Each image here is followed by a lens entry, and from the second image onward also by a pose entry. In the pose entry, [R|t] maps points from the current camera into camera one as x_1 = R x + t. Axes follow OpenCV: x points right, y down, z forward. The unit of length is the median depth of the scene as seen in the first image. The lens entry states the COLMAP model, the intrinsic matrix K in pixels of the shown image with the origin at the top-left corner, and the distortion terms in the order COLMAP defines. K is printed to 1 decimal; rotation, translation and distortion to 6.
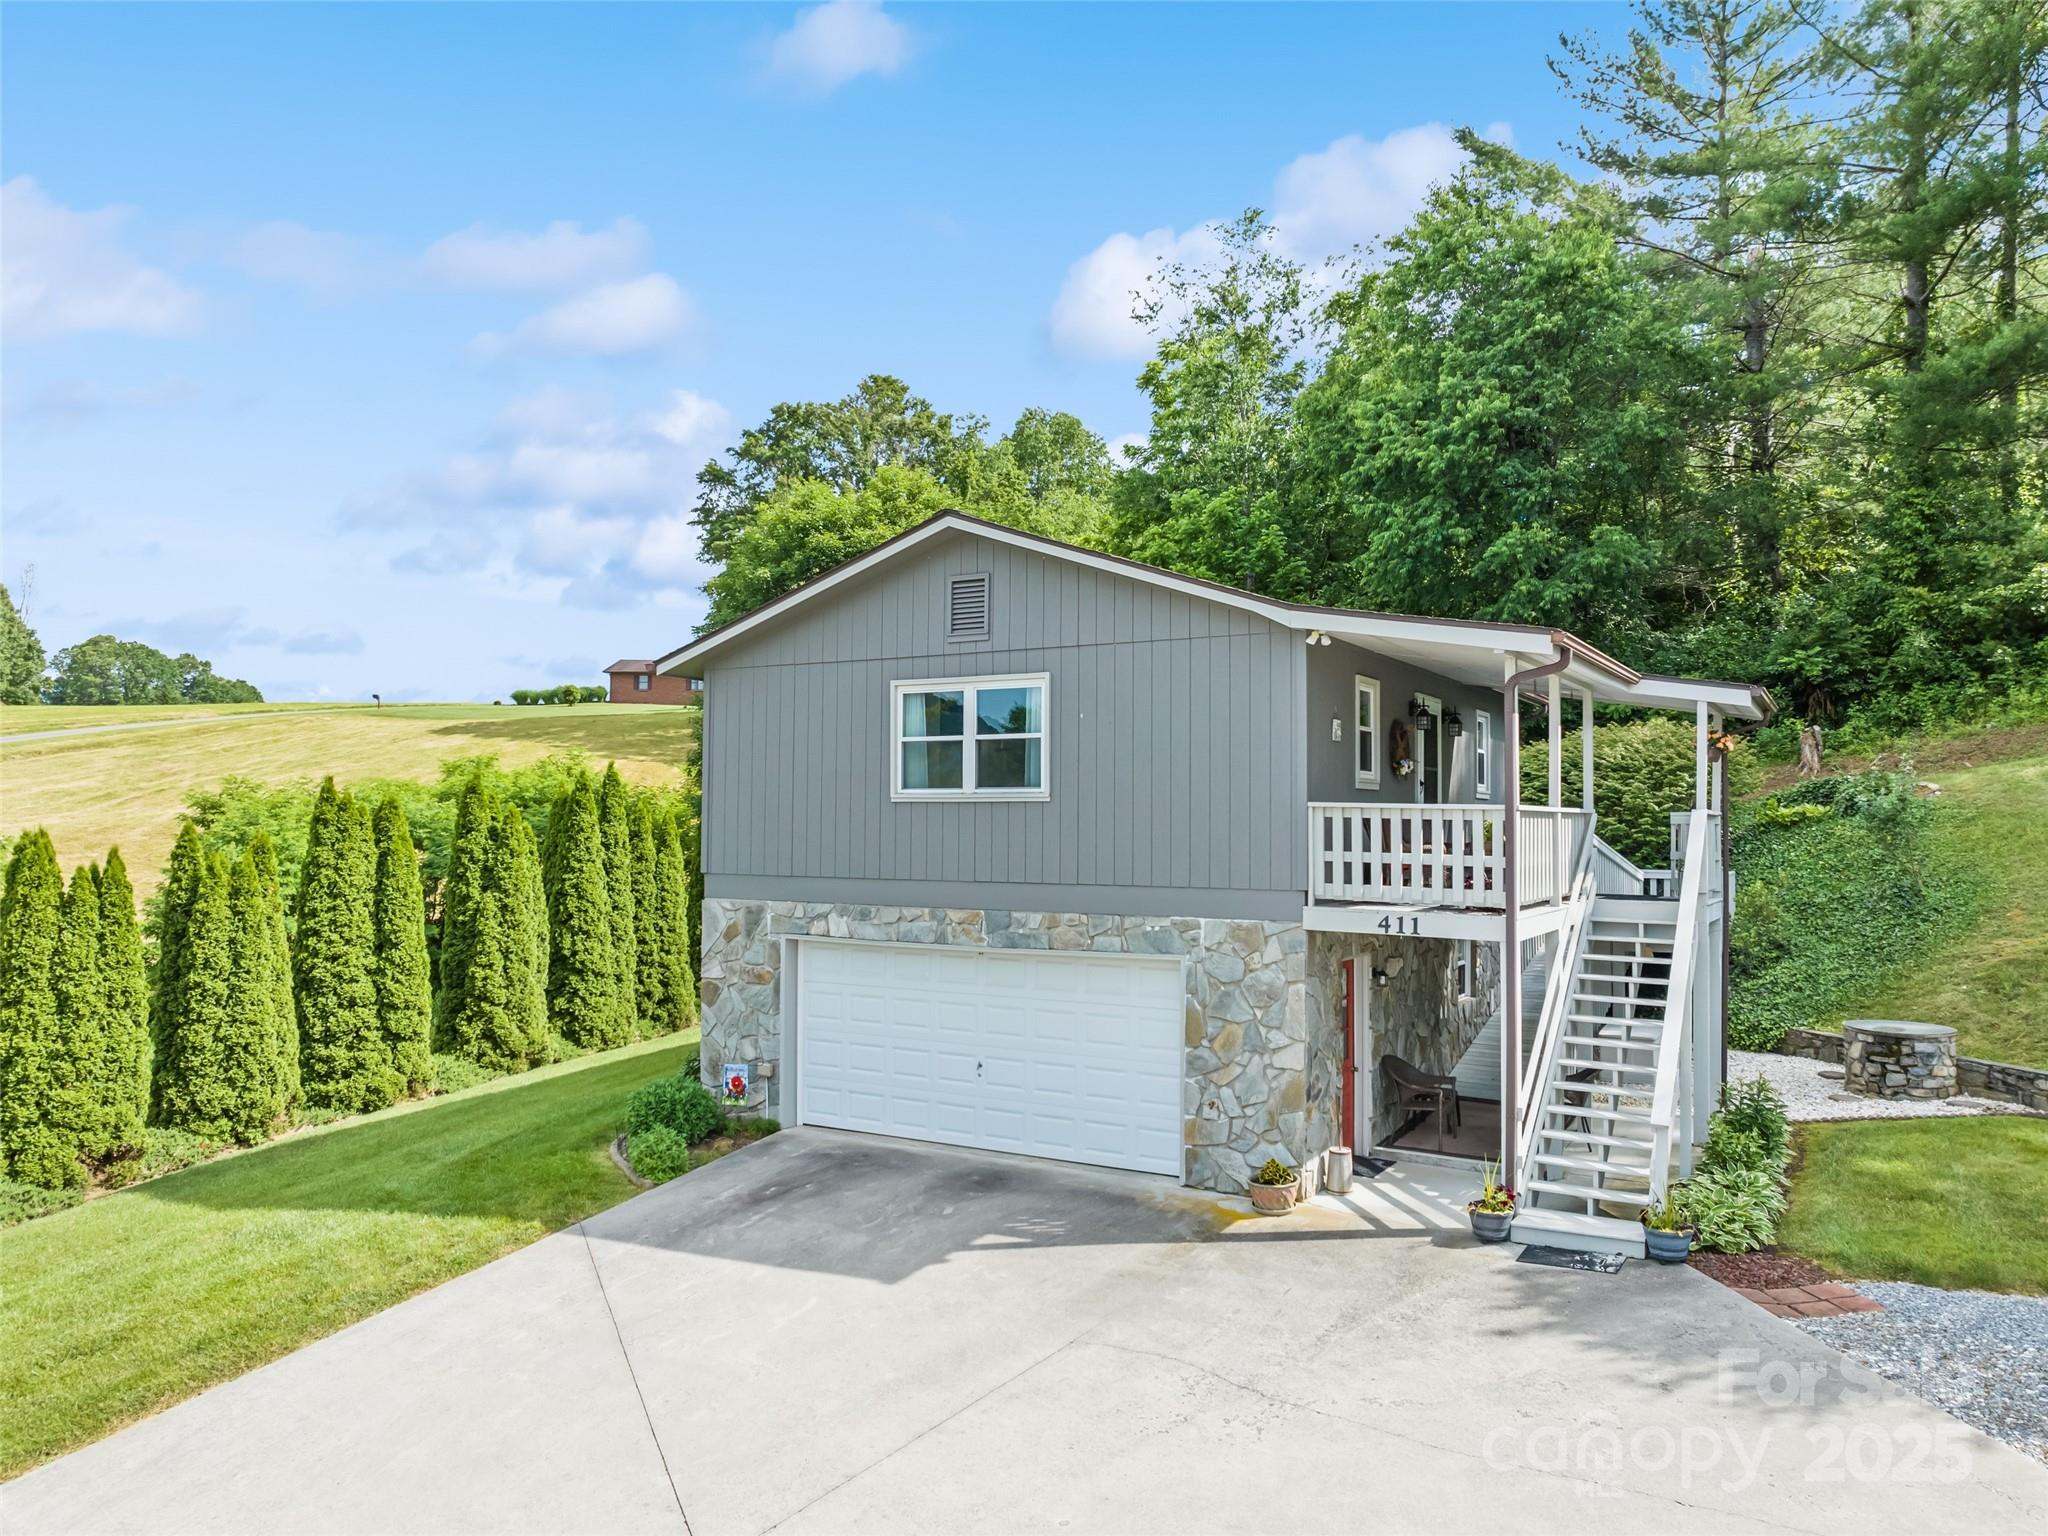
lens RADIAL K [[1465.8, 0, 1020.5], [0, 1465.8, 734.6], [0, 0, 1]] dist [-0.041977, -0.005496]
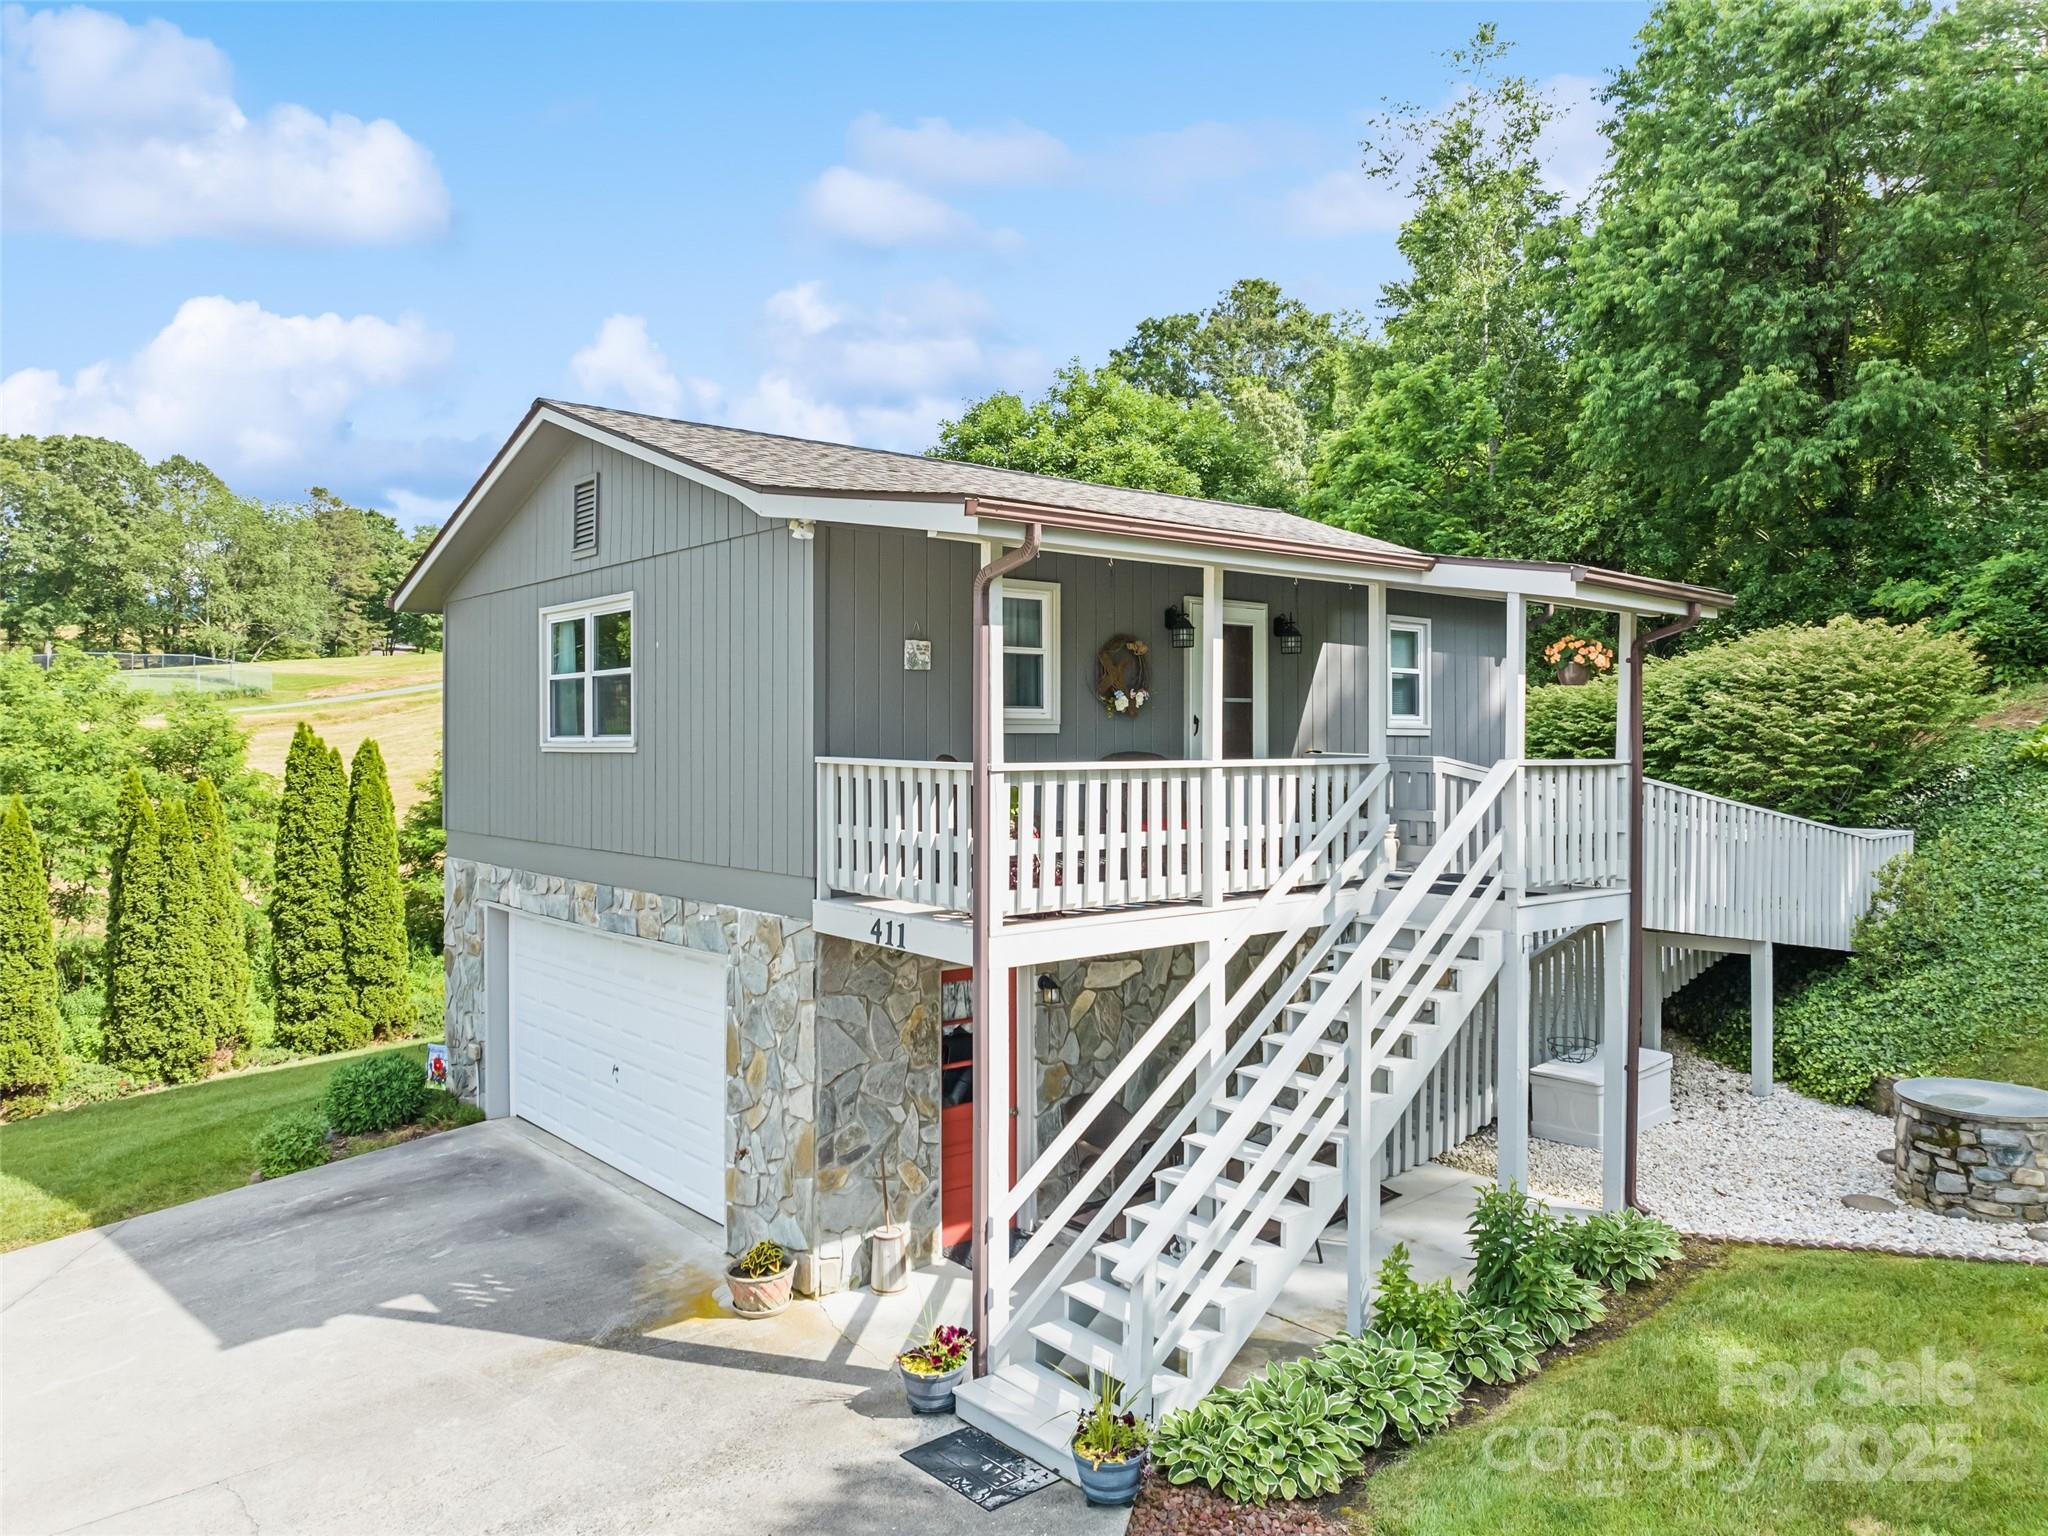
lens RADIAL K [[1454.2, 0, 1018.9], [0, 1454.2, 707.9], [0, 0, 1]] dist [-0.044185, 0.006391]
pose [[0.944575, -0.015566, -0.327925, 0.369504], [0.027485, 0.999118, 0.031743, 0.001368], [0.327142, -0.038997, 0.944170, 0.247001]]
